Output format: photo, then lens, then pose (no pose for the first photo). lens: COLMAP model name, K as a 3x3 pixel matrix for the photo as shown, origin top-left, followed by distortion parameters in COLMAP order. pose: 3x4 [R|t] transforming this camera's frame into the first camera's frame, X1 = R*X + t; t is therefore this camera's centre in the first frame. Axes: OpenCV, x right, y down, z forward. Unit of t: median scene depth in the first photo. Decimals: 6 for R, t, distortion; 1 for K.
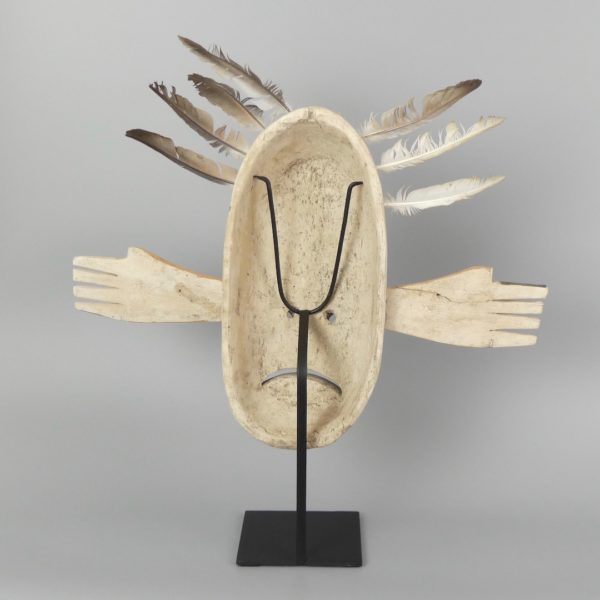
lens RADIAL K [[1118.2, 0, 299.9], [0, 1118.2, 298.5], [0, 0, 1]] dist [0.006311, 0.000000]
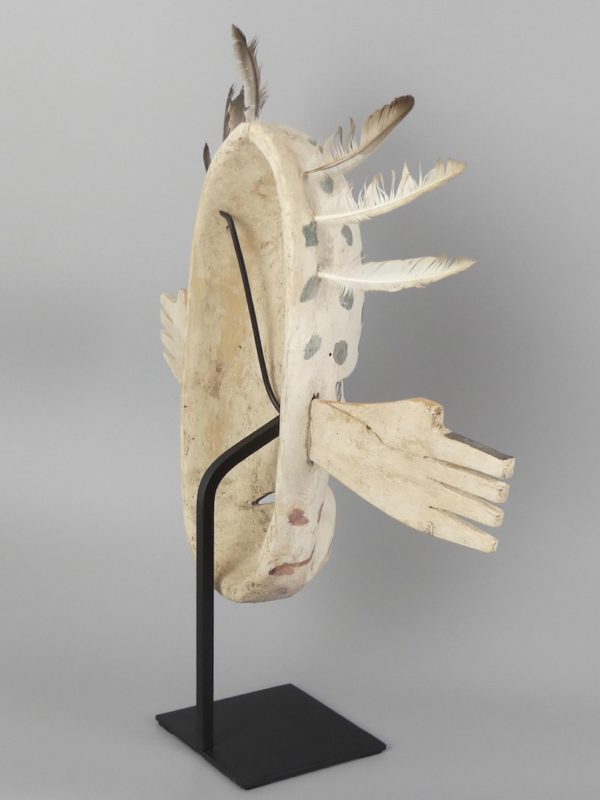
lens RADIAL K [[1584.0, 0, 299.8], [0, 1584.0, 401.4], [0, 0, 1]] dist [-0.089894, 0.000000]
pose [[0.533032, 0.202280, -0.821559, 0.840376], [-0.223346, 0.970199, 0.093969, -0.093916], [0.816084, 0.133403, 0.562326, 0.450966]]
